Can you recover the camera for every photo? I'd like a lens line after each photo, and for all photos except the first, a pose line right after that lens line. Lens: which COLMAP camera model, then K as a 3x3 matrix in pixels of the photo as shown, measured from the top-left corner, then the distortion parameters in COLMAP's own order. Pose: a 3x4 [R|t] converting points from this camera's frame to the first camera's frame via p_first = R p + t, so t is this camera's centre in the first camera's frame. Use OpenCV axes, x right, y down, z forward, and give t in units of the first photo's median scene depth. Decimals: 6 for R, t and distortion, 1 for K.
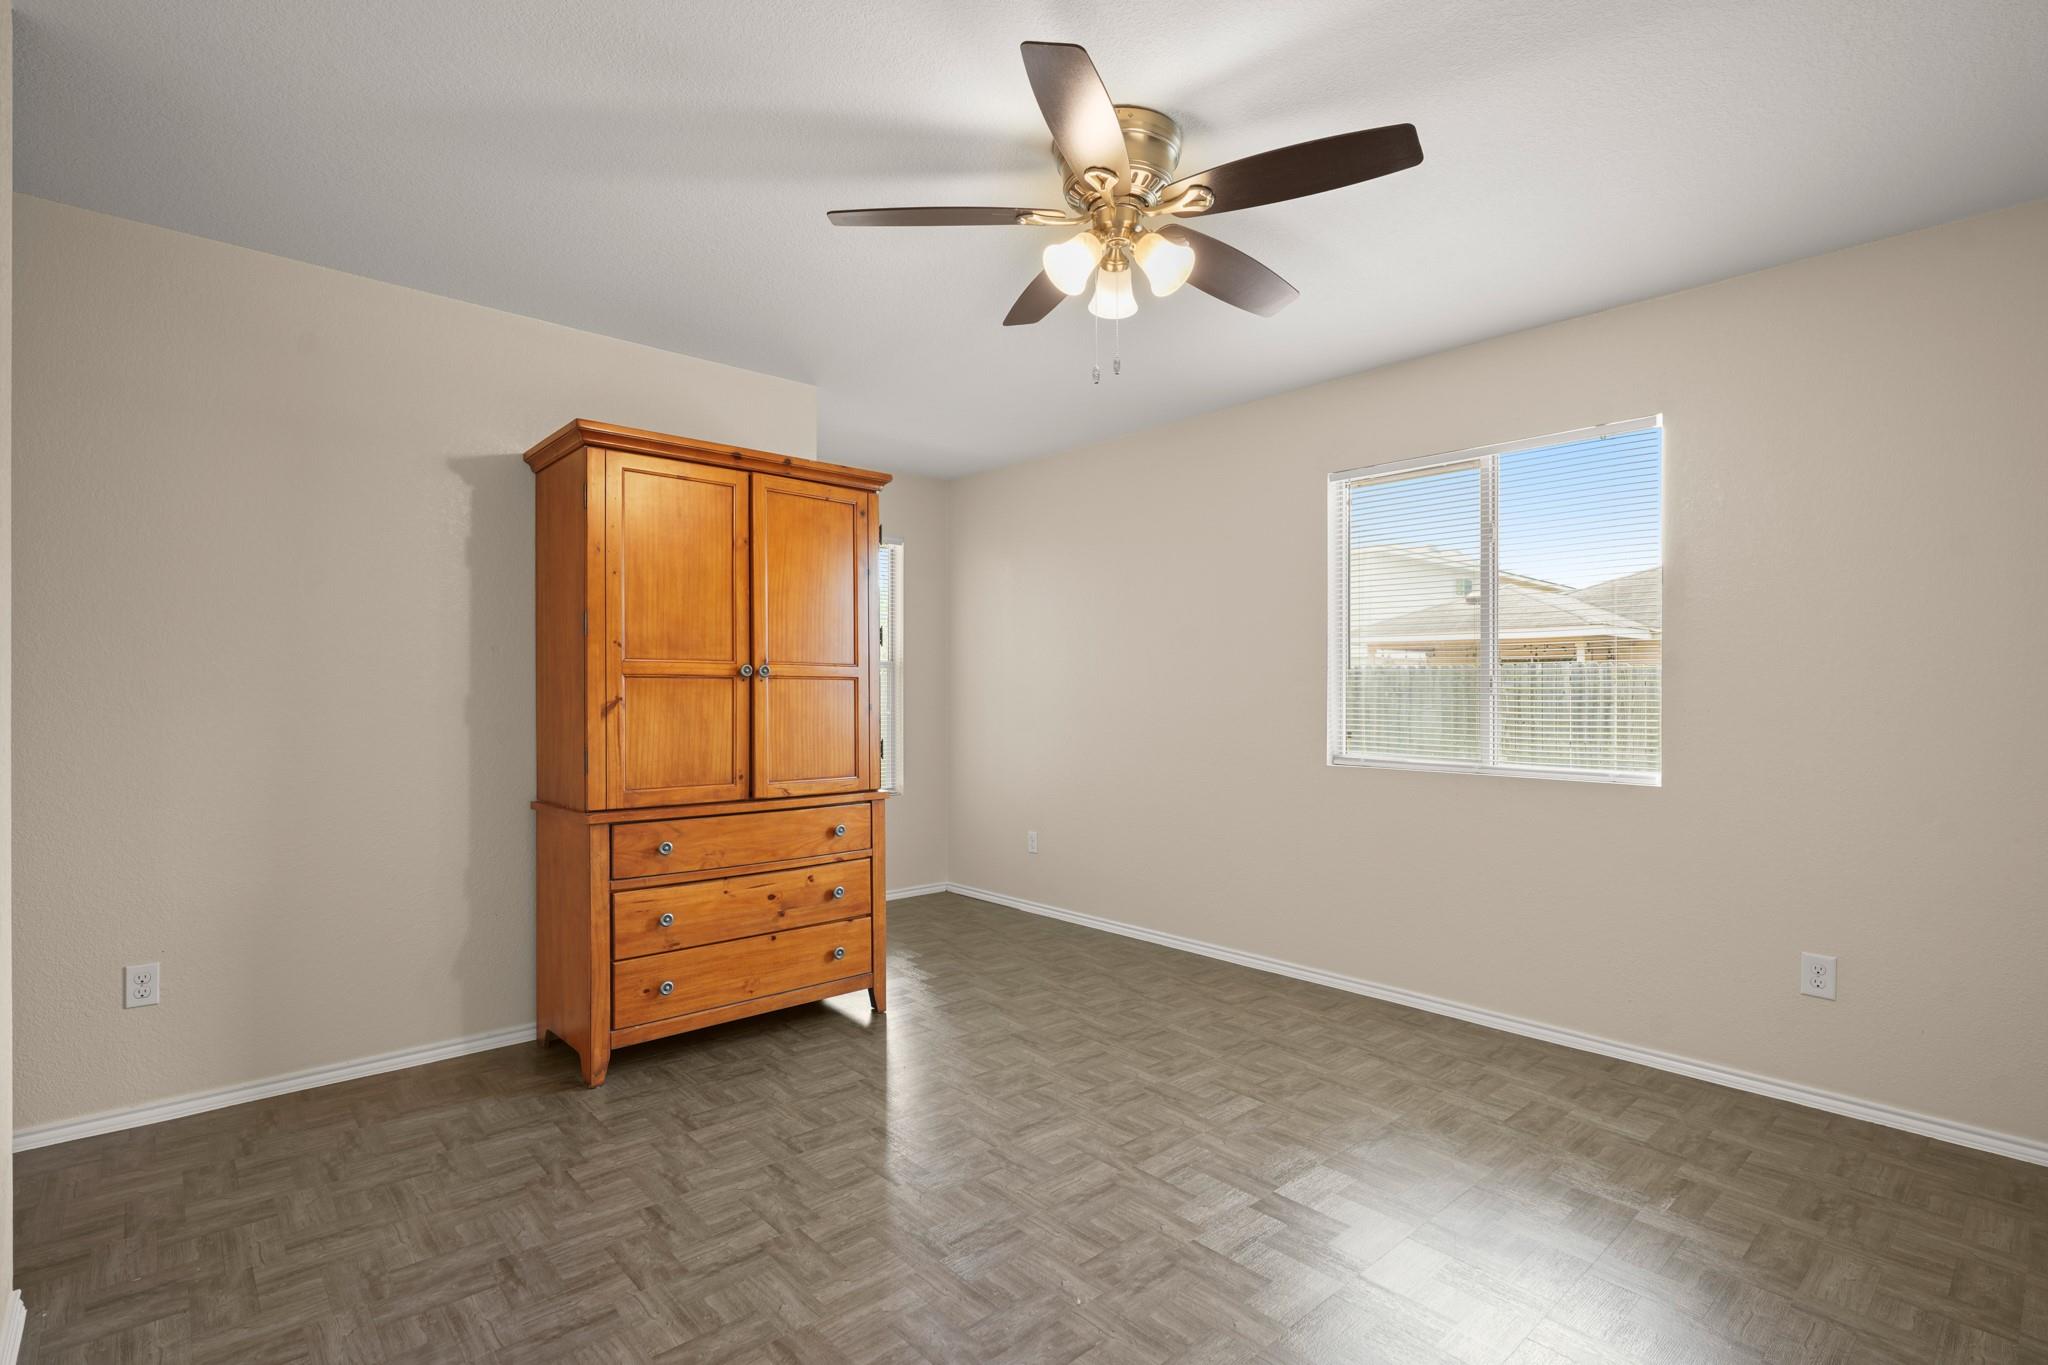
lens RADIAL K [[983.0, 0, 1020.0], [0, 983.0, 695.5], [0, 0, 1]] dist [-0.004562, 0.001111]
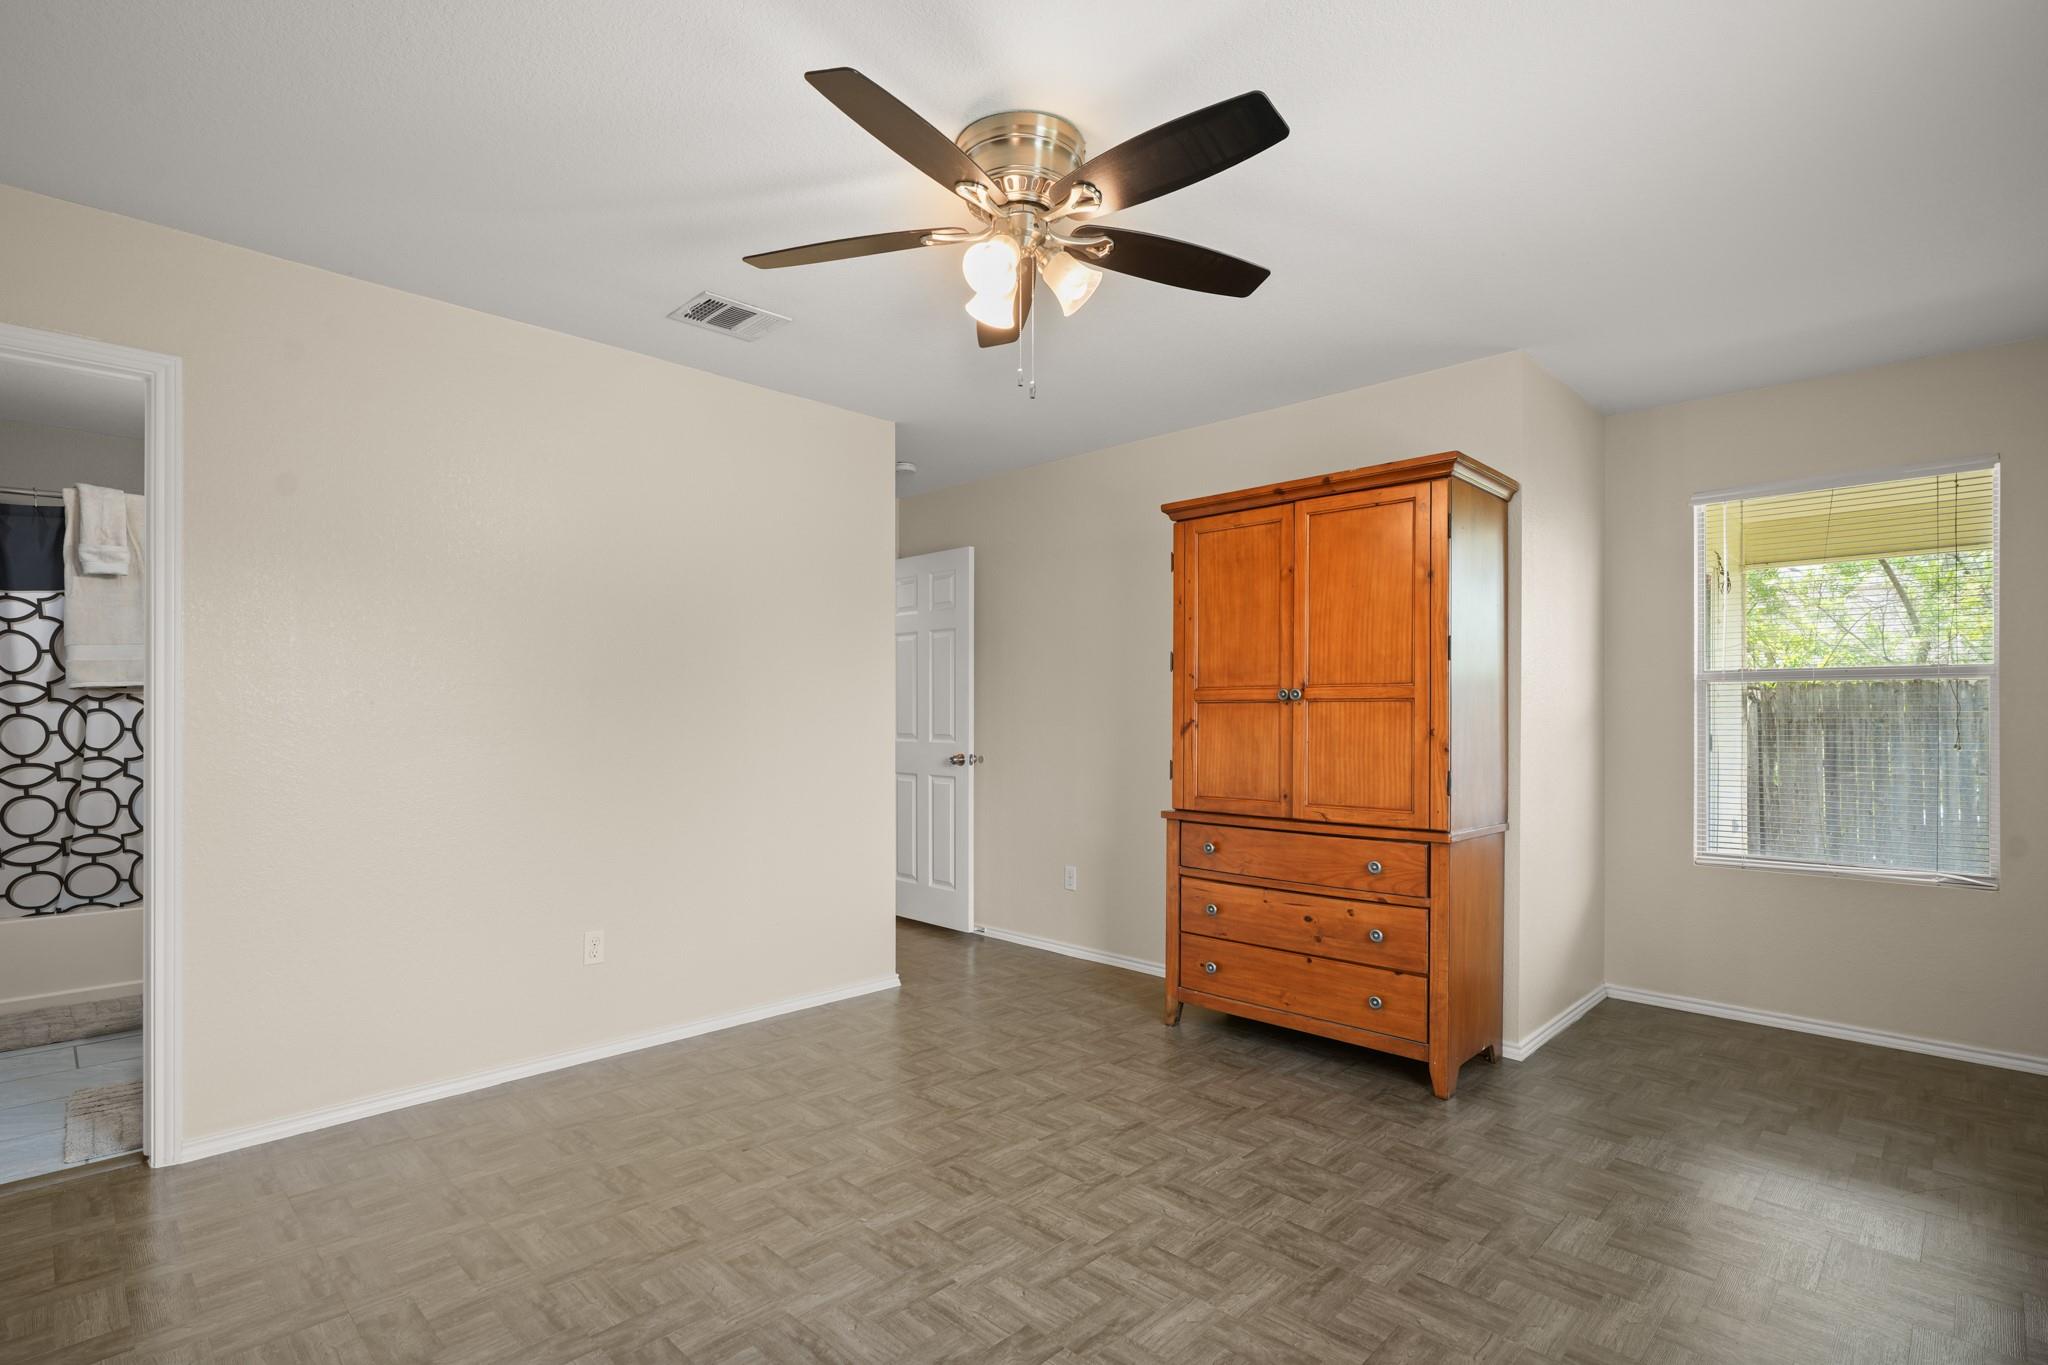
lens RADIAL K [[976.8, 0, 1025.9], [0, 976.8, 727.2], [0, 0, 1]] dist [0.000981, 0.000761]
pose [[0.063079, 0.005465, -0.997994, 0.758287], [-0.007333, 0.999961, 0.005012, 0.006158], [0.997982, 0.007002, 0.063117, 0.676493]]
